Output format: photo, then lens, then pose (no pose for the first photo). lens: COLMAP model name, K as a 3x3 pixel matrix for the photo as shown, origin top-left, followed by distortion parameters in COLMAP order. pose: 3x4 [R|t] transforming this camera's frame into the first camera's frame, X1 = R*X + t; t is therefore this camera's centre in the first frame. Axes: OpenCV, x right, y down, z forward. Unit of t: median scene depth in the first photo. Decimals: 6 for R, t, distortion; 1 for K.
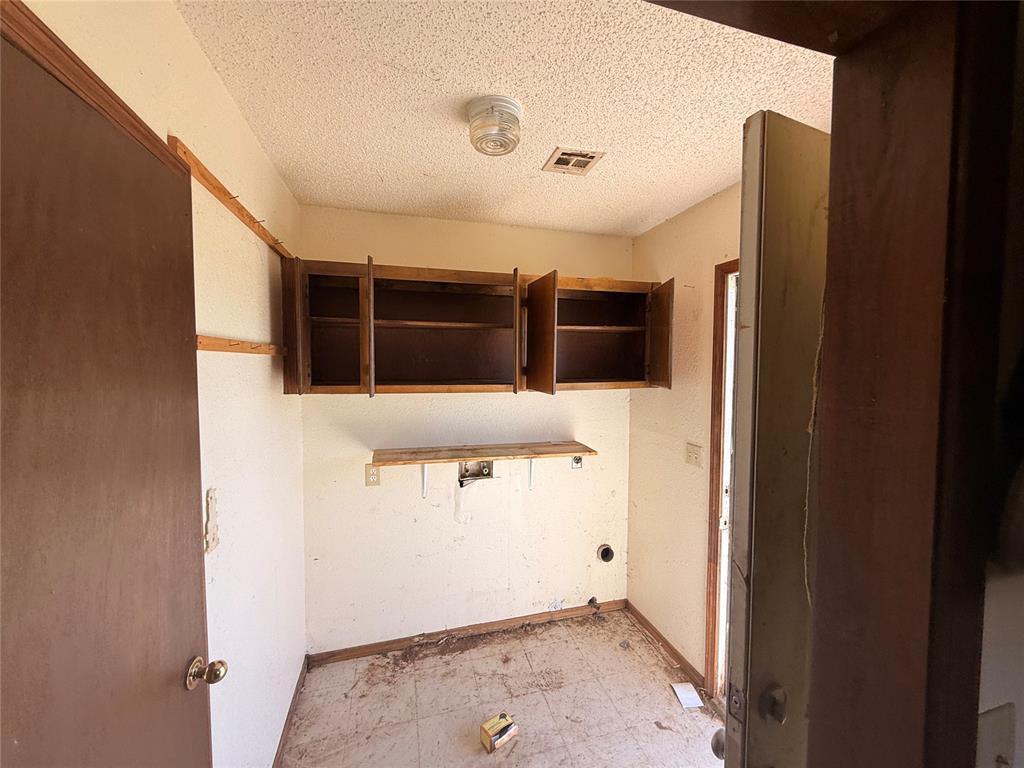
lens RADIAL K [[409.9, 0, 509.1], [0, 409.9, 383.1], [0, 0, 1]] dist [-0.000562, -0.000199]
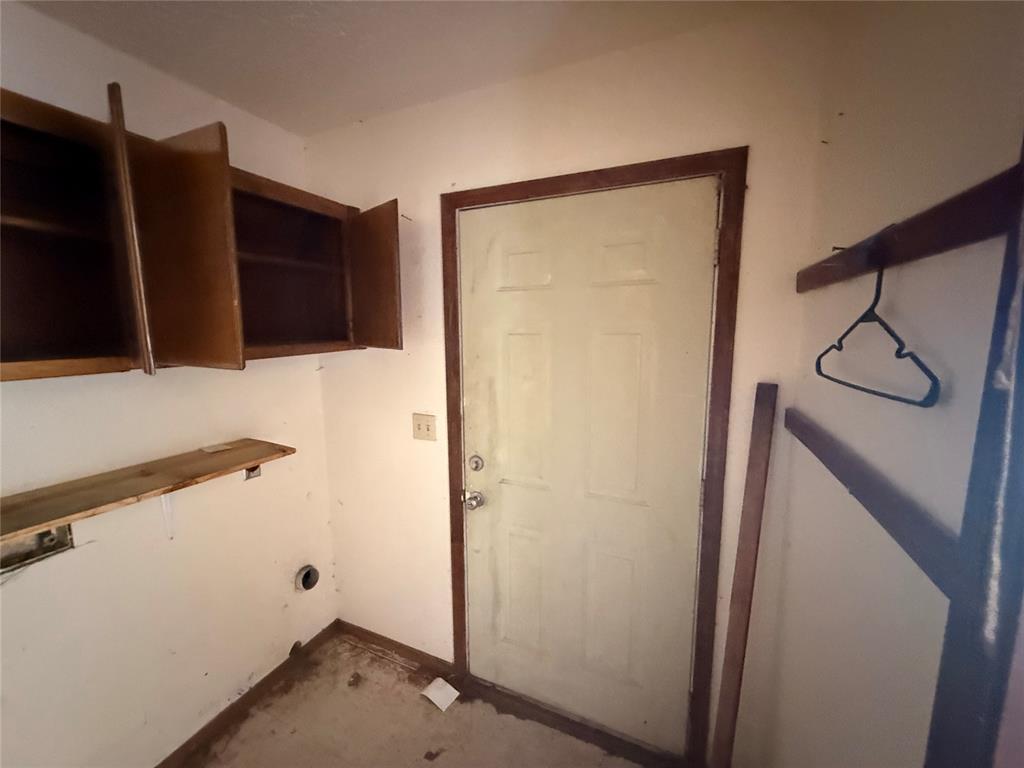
lens RADIAL K [[409.9, 0, 509.1], [0, 409.9, 383.1], [0, 0, 1]] dist [-0.000562, -0.000199]
pose [[0.638770, -0.113595, 0.760966, -0.060957], [0.042892, 0.992760, 0.112193, -0.000402], [-0.768201, -0.039026, 0.639018, 0.299388]]
